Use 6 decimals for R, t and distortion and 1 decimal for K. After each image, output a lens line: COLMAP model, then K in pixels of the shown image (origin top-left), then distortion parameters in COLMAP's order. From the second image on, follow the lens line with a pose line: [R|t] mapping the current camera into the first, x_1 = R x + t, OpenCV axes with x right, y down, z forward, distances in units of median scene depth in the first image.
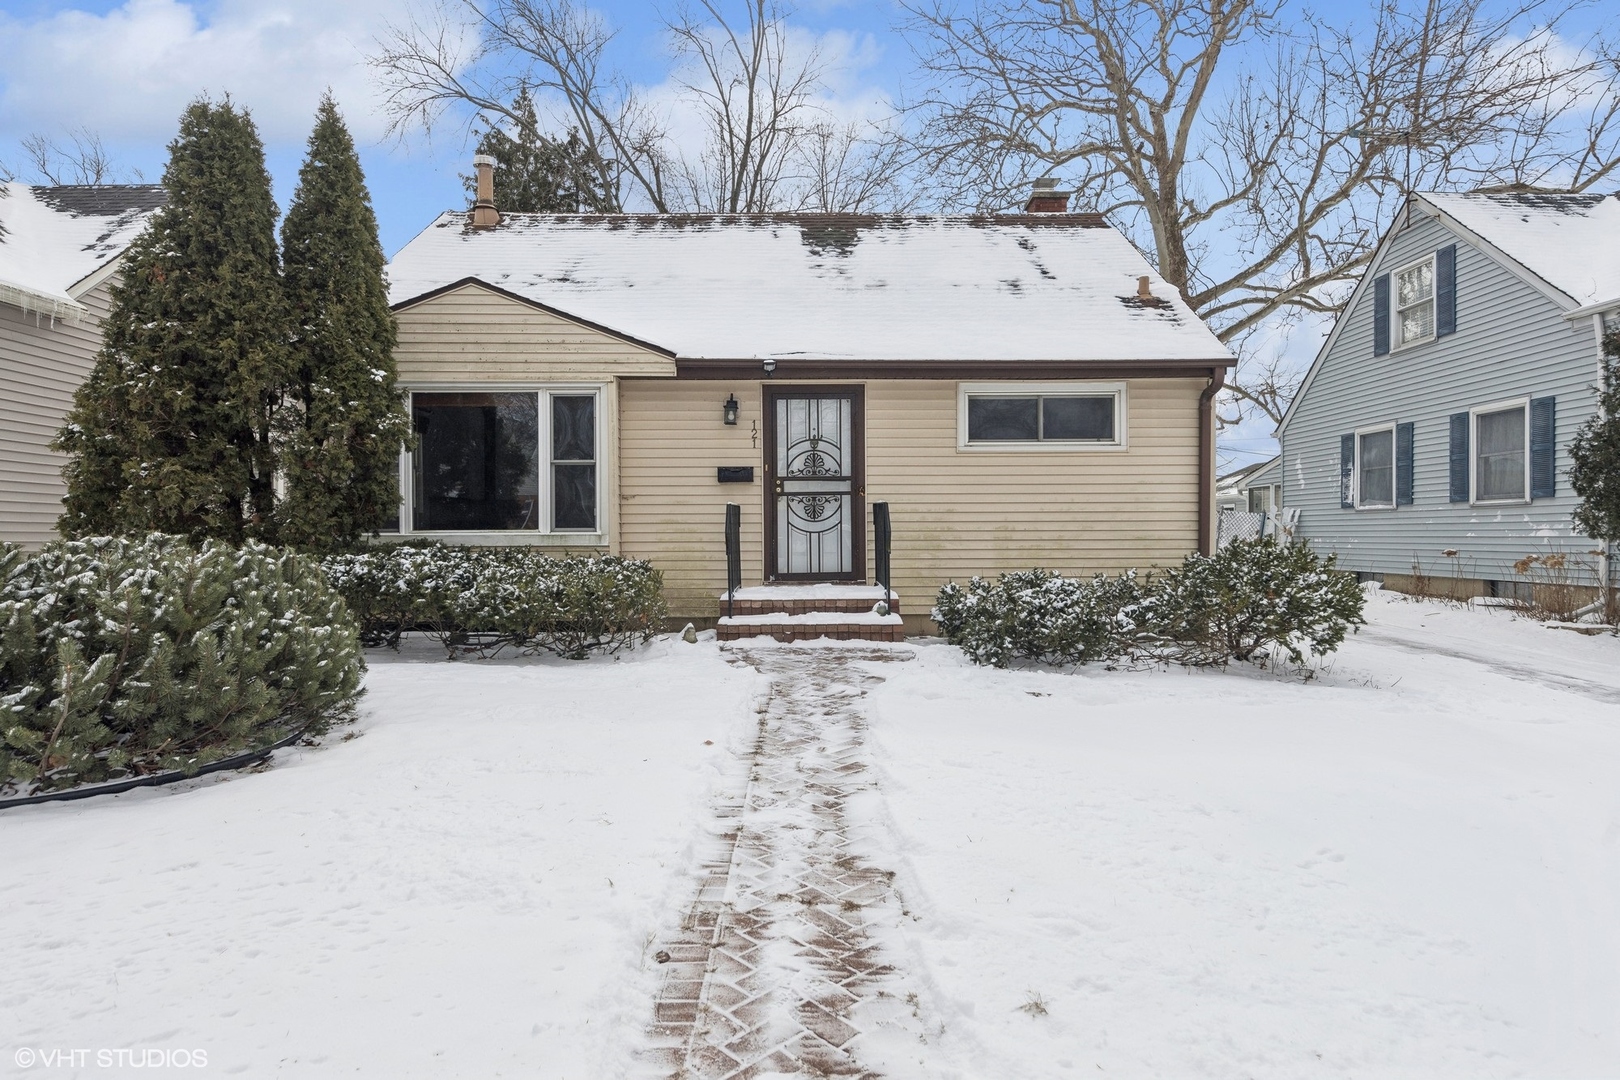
lens RADIAL K [[893.8, 0, 809.4], [0, 893.8, 541.5], [0, 0, 1]] dist [-0.003715, 0.000568]
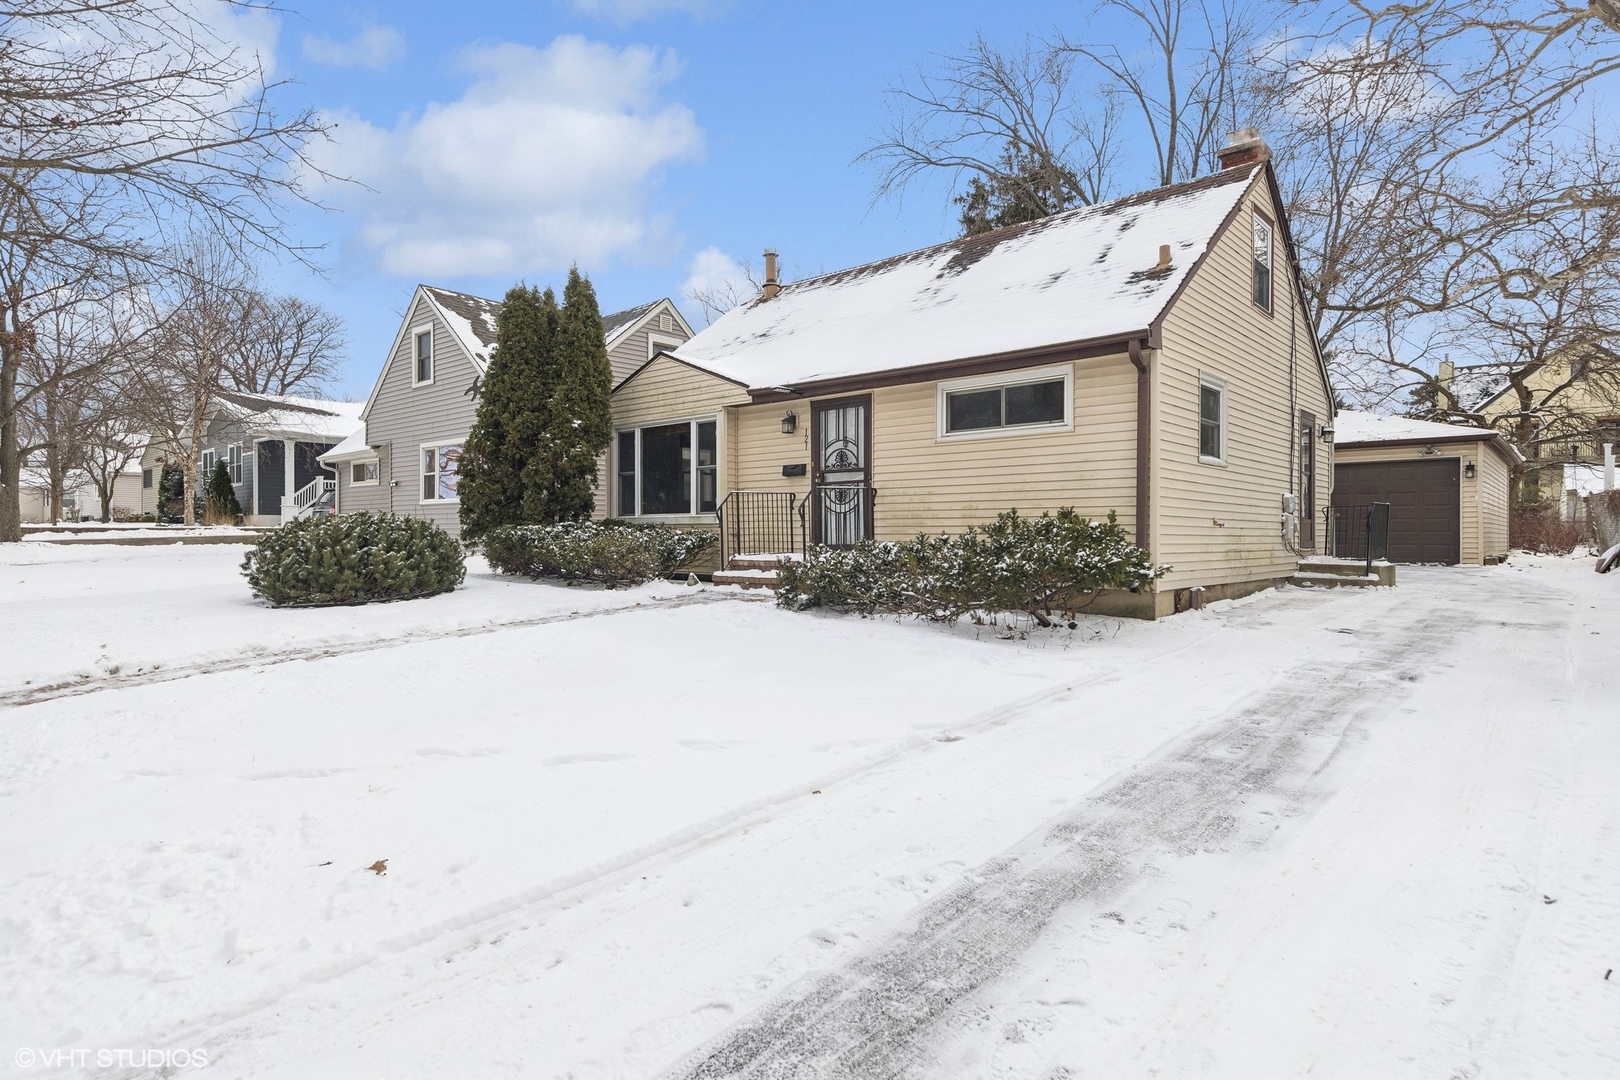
lens RADIAL K [[893.8, 0, 812.7], [0, 893.8, 537.8], [0, 0, 1]] dist [-0.003715, 0.000568]
pose [[0.729259, 0.006745, -0.684205, 0.848523], [-0.008695, 0.999962, 0.000591, 0.024912], [0.684183, 0.005518, 0.729290, 0.041179]]
